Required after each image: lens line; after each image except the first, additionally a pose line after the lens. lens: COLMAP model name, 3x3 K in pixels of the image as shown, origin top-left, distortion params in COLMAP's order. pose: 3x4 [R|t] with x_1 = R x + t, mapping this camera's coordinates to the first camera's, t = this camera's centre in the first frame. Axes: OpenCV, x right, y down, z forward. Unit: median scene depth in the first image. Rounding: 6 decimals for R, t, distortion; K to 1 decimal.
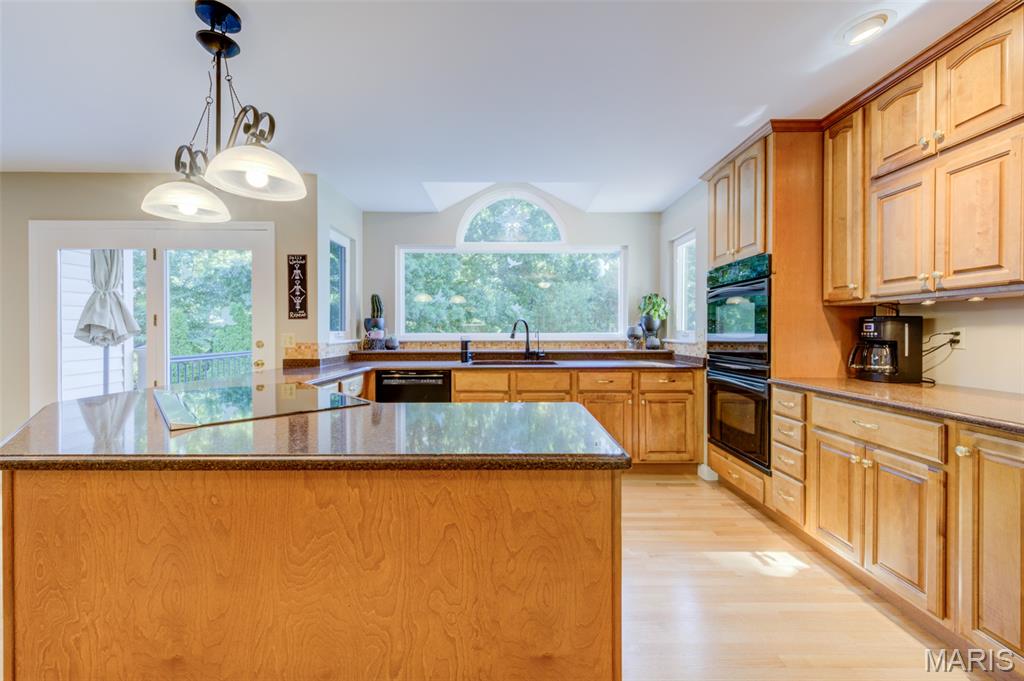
lens RADIAL K [[401.0, 0, 514.6], [0, 401.0, 332.3], [0, 0, 1]] dist [0.000048, -0.000054]
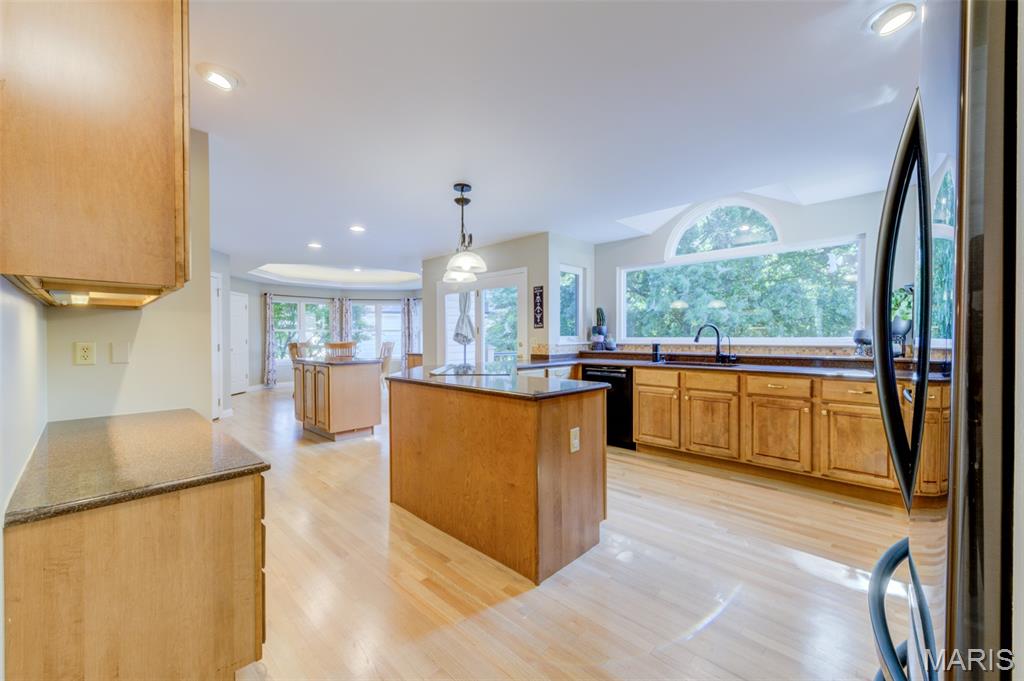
lens RADIAL K [[392.5, 0, 512.0], [0, 392.5, 340.5], [0, 0, 1]] dist [0.010352, -0.000044]
pose [[0.718877, 0.004942, -0.695120, 0.389011], [0.001488, 0.999961, 0.008648, 0.000114], [0.695136, -0.007251, 0.718842, -0.135067]]
